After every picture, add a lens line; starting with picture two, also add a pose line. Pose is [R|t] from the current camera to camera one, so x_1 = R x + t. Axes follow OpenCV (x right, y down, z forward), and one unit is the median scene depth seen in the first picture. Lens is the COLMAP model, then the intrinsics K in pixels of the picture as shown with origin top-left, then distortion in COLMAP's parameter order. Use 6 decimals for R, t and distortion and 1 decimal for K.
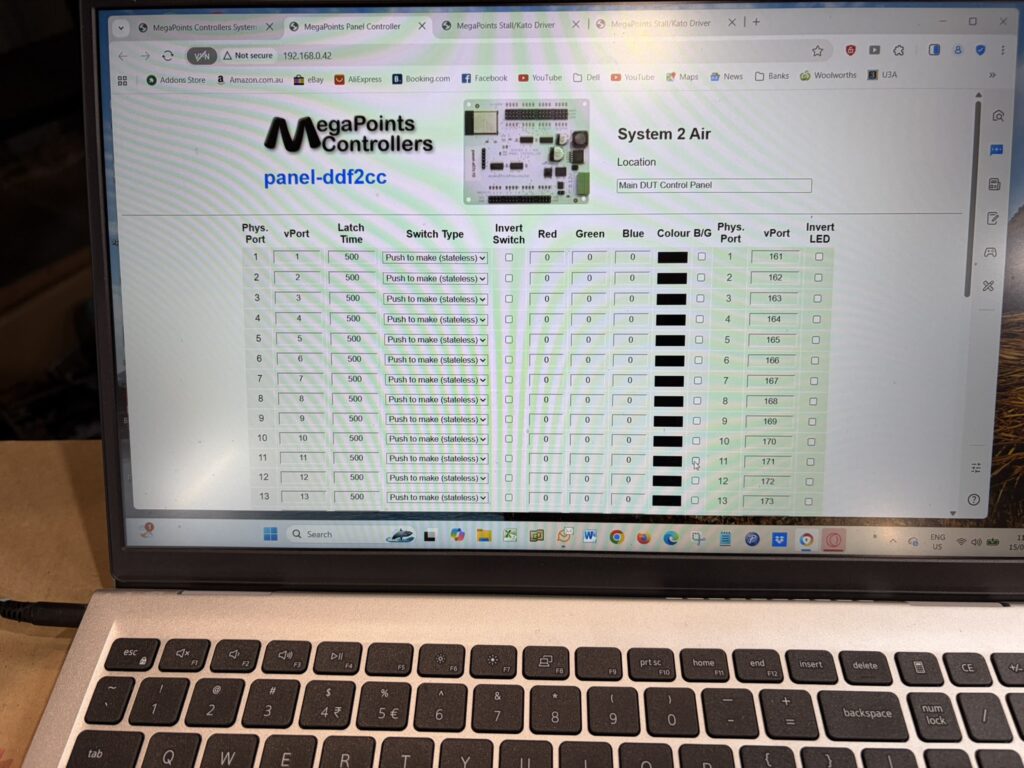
lens RADIAL K [[763.5, 0, 509.9], [0, 763.5, 380.8], [0, 0, 1]] dist [-0.015503, -0.019433]
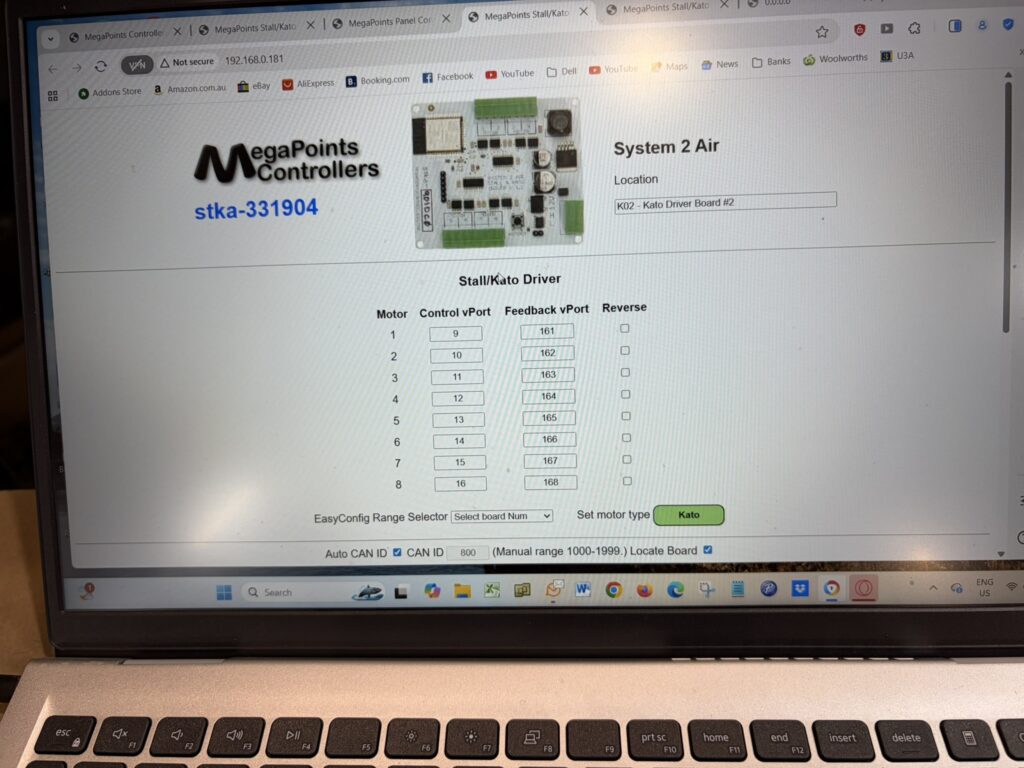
lens RADIAL K [[763.5, 0, 512.7], [0, 763.5, 386.3], [0, 0, 1]] dist [-0.015503, -0.019433]
pose [[0.999352, -0.026827, -0.023990, 0.054252], [0.025987, 0.999061, -0.034653, -0.001131], [0.024898, 0.034007, 0.999111, 0.119860]]
